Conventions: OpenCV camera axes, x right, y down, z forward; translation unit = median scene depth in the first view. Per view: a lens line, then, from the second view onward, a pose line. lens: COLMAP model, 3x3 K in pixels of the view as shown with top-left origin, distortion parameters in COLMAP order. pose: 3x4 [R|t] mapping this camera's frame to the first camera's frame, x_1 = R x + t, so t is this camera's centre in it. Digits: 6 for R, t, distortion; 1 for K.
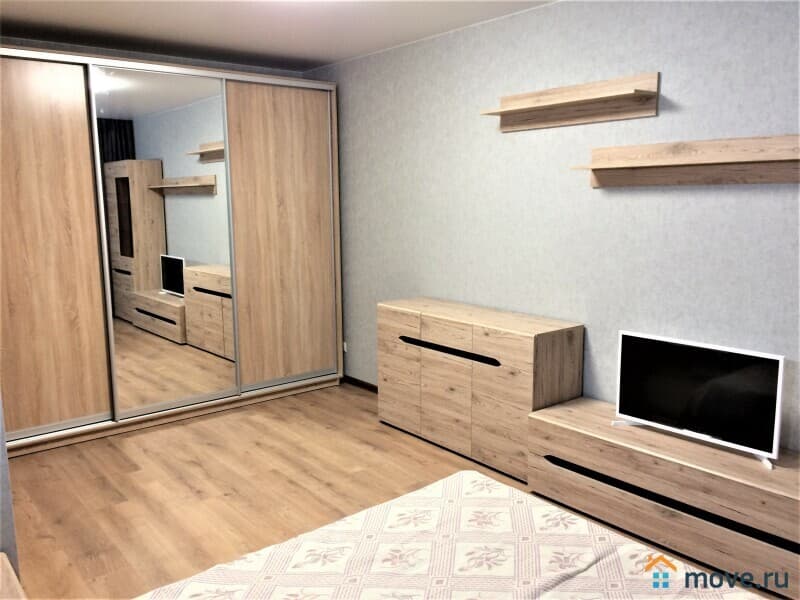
lens RADIAL K [[673.5, 0, 383.5], [0, 673.5, 297.0], [0, 0, 1]] dist [0.078421, -0.086736]
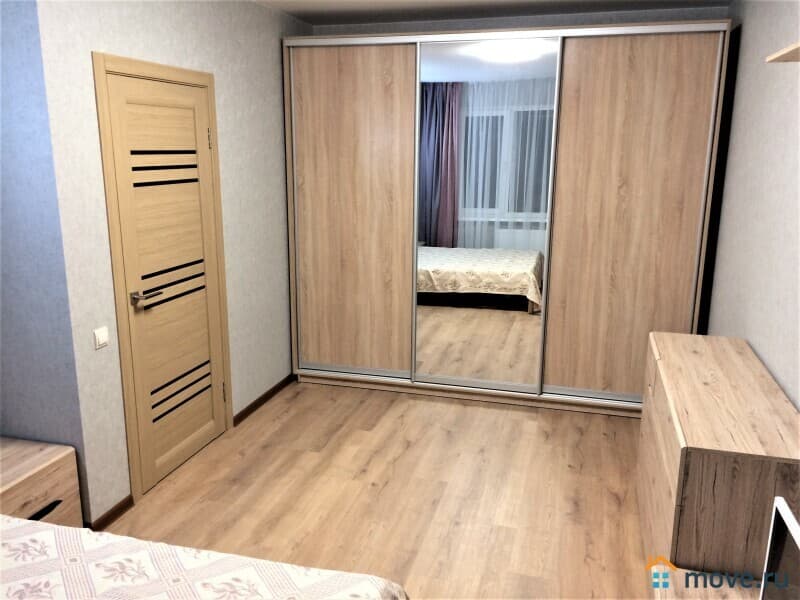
lens RADIAL K [[673.5, 0, 401.0], [0, 673.5, 297.3], [0, 0, 1]] dist [0.078421, -0.086736]
pose [[0.587182, 0.193582, -0.785966, 0.409083], [-0.132898, 0.980861, 0.142299, -0.097644], [0.798470, 0.020898, 0.601671, 0.342684]]
